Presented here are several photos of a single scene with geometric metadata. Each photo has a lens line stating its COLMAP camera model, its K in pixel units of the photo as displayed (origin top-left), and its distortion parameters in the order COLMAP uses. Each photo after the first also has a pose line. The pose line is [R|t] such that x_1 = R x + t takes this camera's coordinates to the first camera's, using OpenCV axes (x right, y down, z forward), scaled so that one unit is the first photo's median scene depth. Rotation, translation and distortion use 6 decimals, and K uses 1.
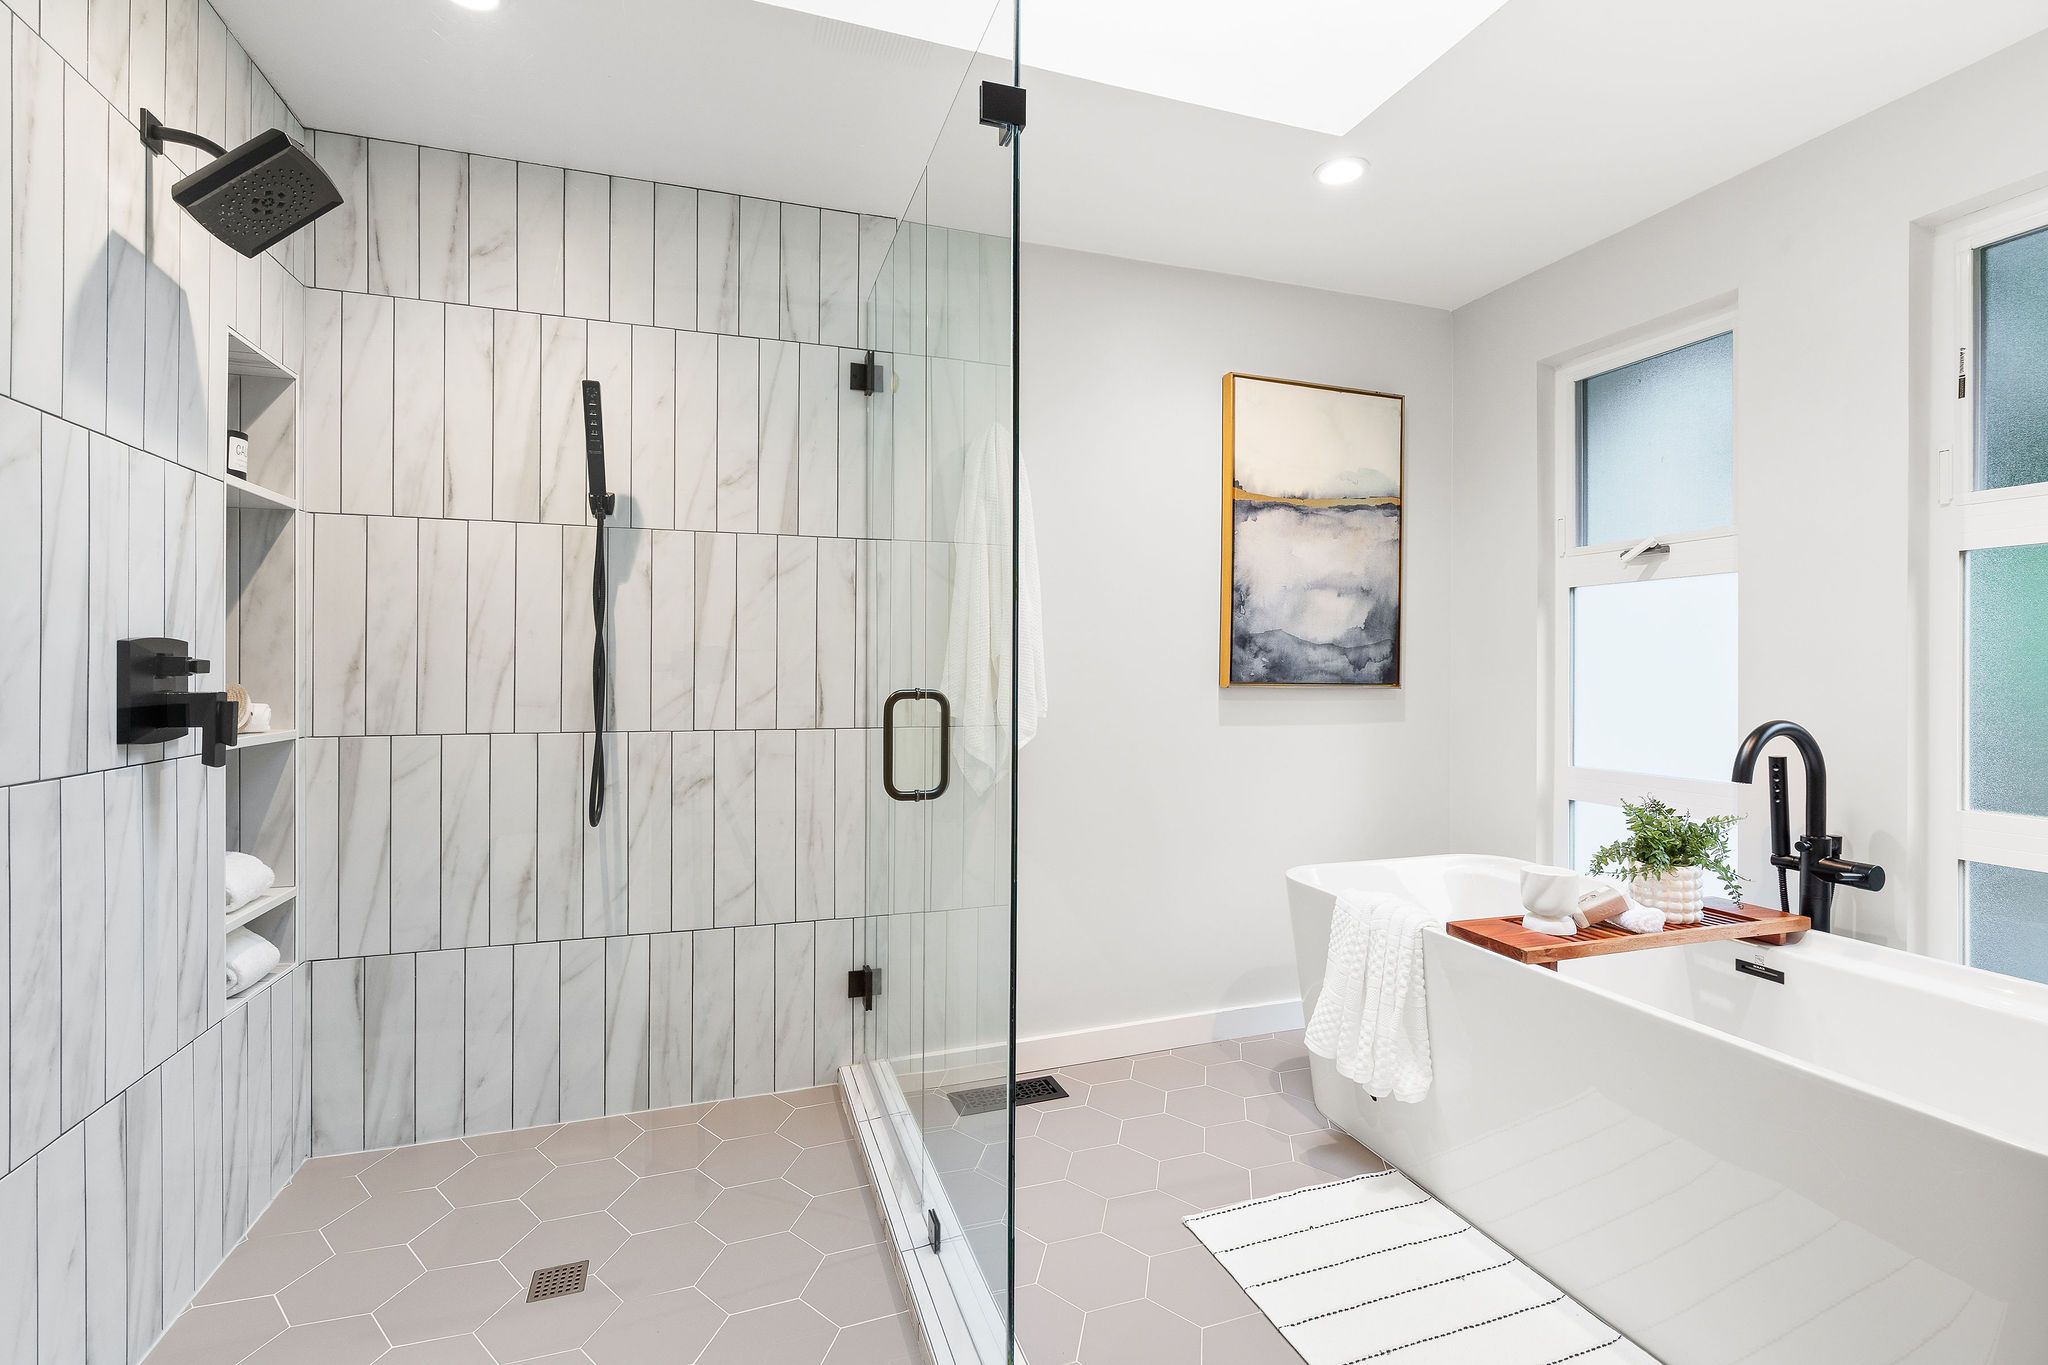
lens RADIAL K [[938.9, 0, 1023.6], [0, 938.9, 687.2], [0, 0, 1]] dist [0.002933, 0.000738]
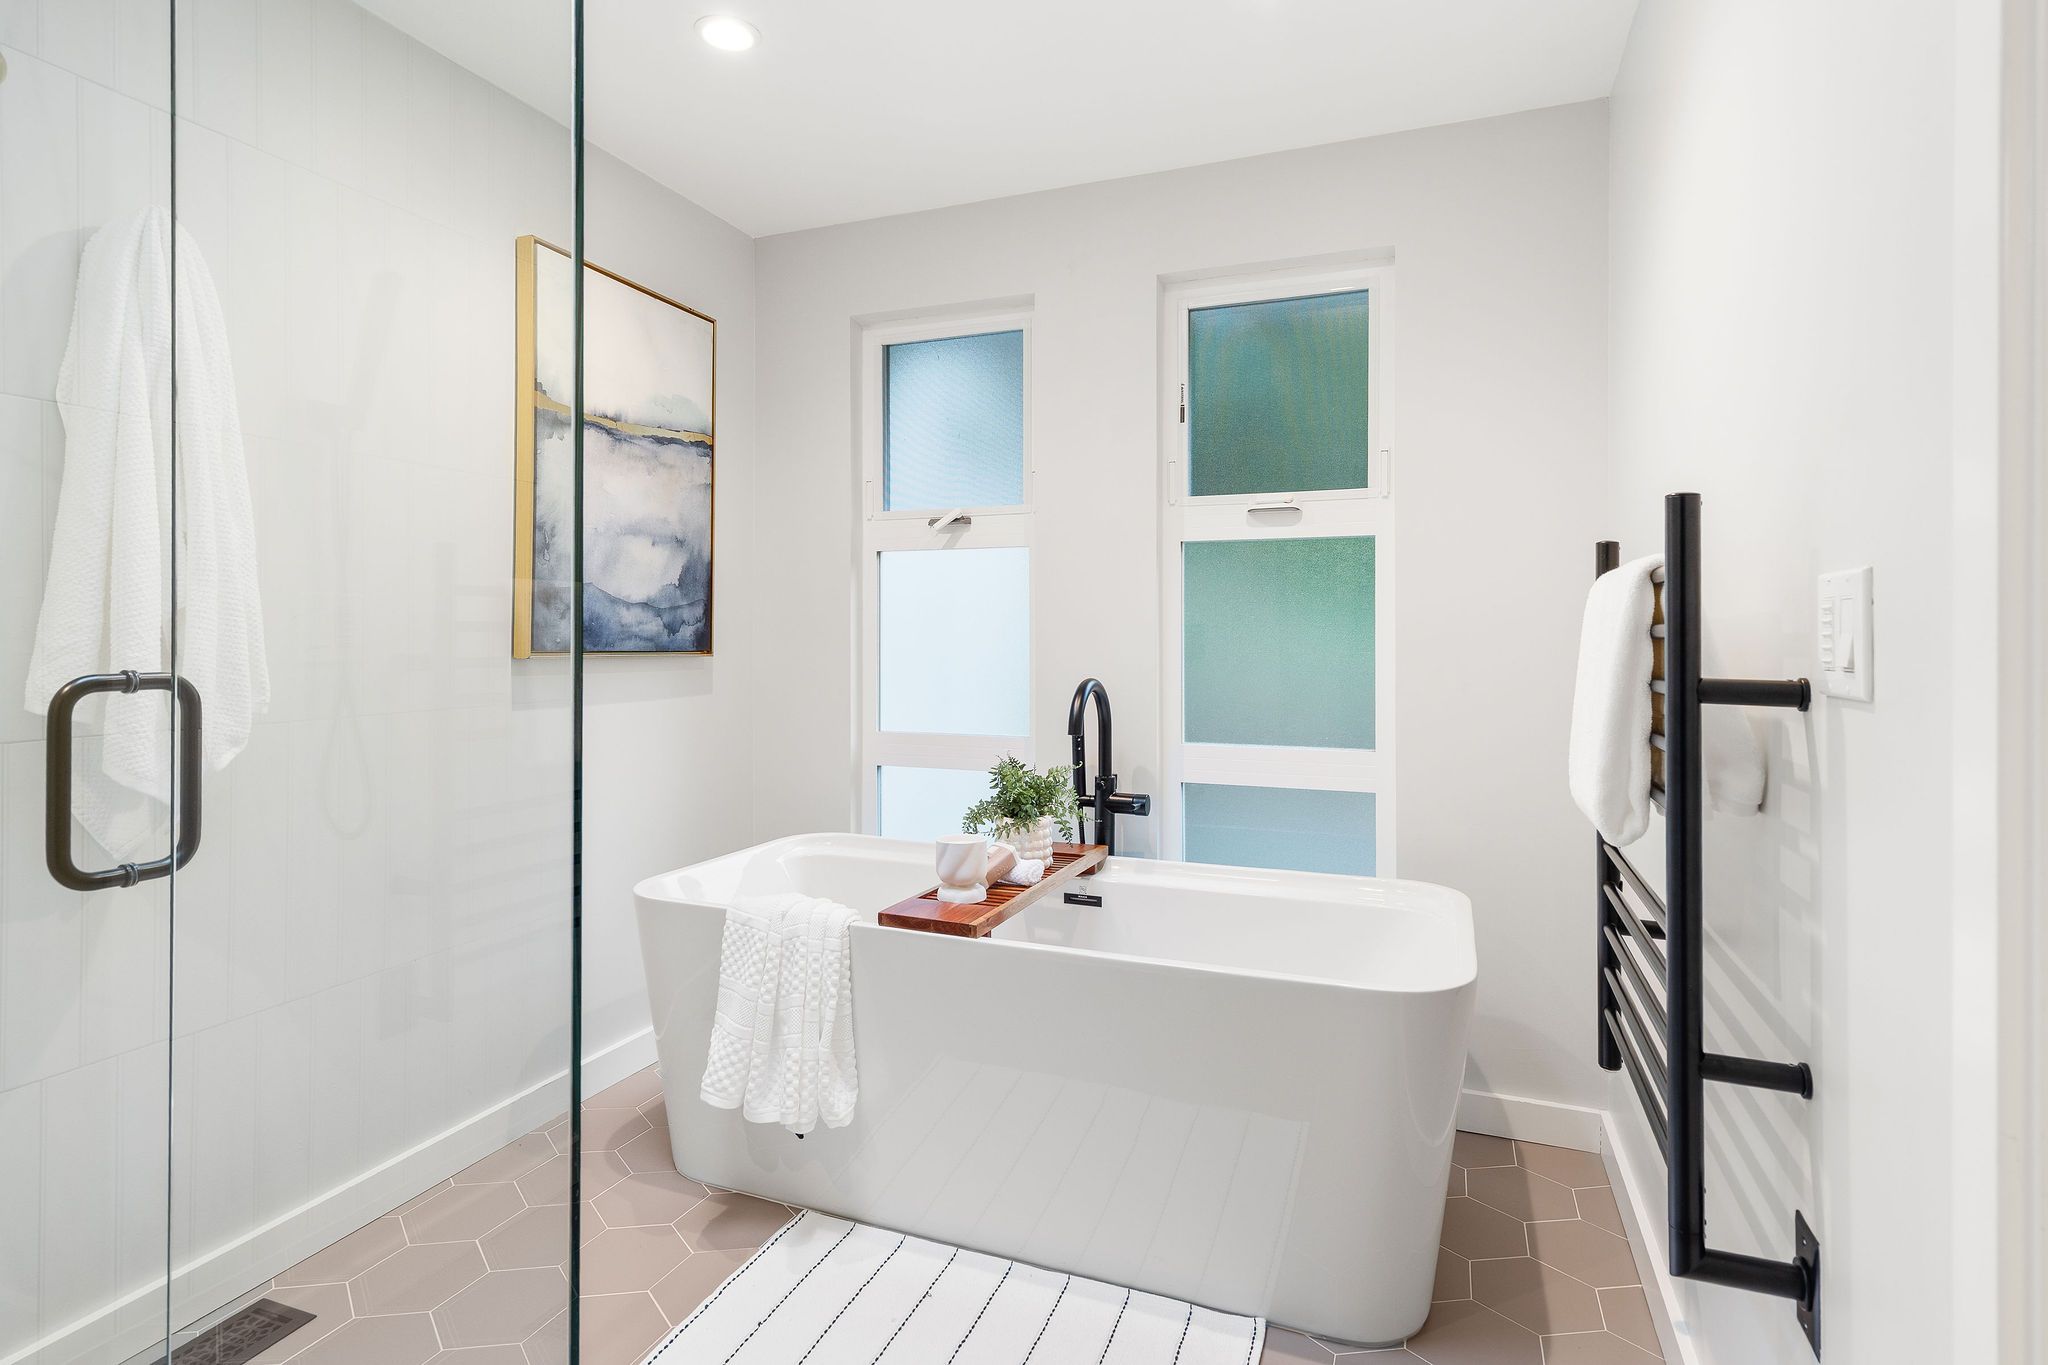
lens RADIAL K [[1053.7, 0, 1033.0], [0, 1053.7, 644.5], [0, 0, 1]] dist [0.011073, 0.001204]
pose [[0.652517, -0.008226, 0.757730, -0.205891], [0.014544, 0.999893, -0.001670, -0.004833], [-0.757635, 0.012110, 0.652566, 0.199532]]
